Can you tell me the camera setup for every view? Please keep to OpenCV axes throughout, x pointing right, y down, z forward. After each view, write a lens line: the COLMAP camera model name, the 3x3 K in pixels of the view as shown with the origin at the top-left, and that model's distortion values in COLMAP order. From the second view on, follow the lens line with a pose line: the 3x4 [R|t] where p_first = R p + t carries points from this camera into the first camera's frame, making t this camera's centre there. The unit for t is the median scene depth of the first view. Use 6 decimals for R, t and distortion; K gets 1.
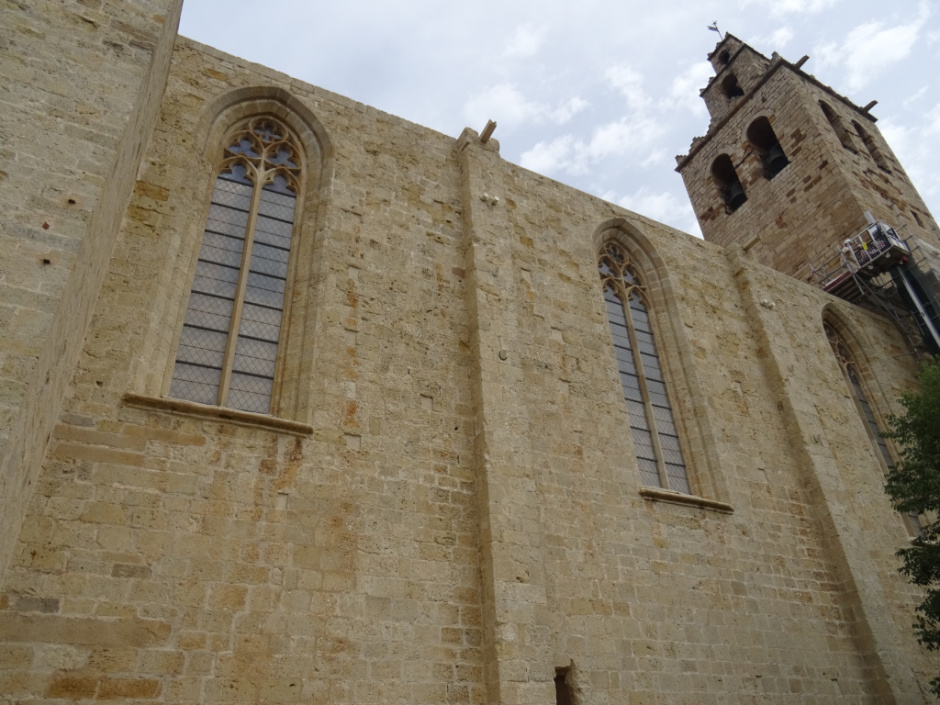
lens RADIAL K [[668.4, 0, 470.0], [0, 668.4, 352.5], [0, 0, 1]] dist [-0.005788, -0.005199]
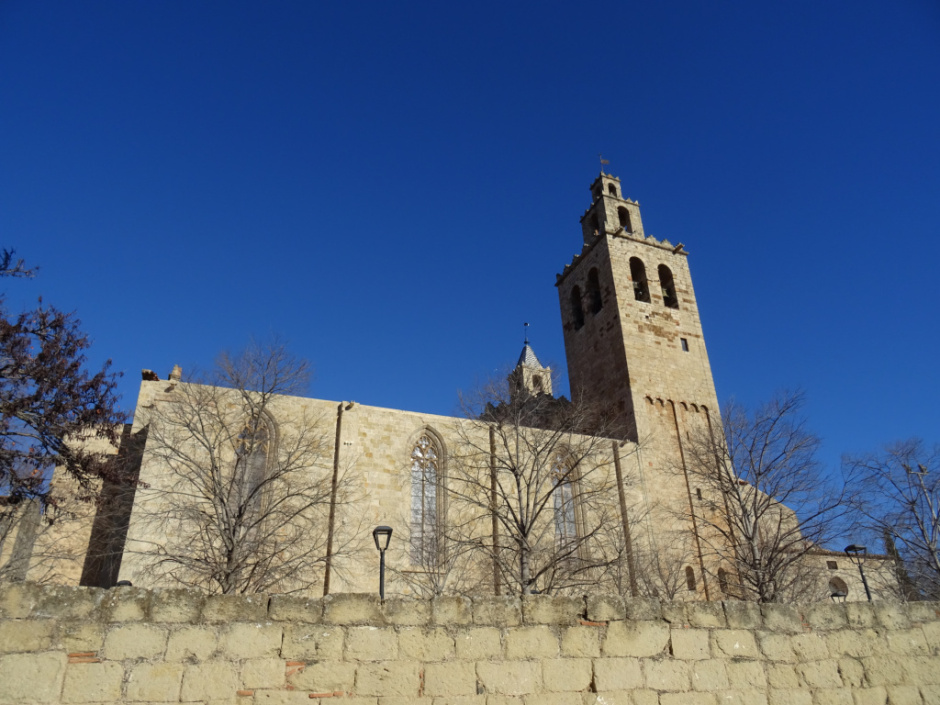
lens RADIAL K [[668.4, 0, 470.0], [0, 668.4, 352.5], [0, 0, 1]] dist [-0.005788, -0.005199]
pose [[0.995505, -0.024839, -0.091395, 0.301456], [0.035113, 0.993022, 0.112584, -0.354802], [0.087961, -0.115287, 0.989430, -0.552590]]
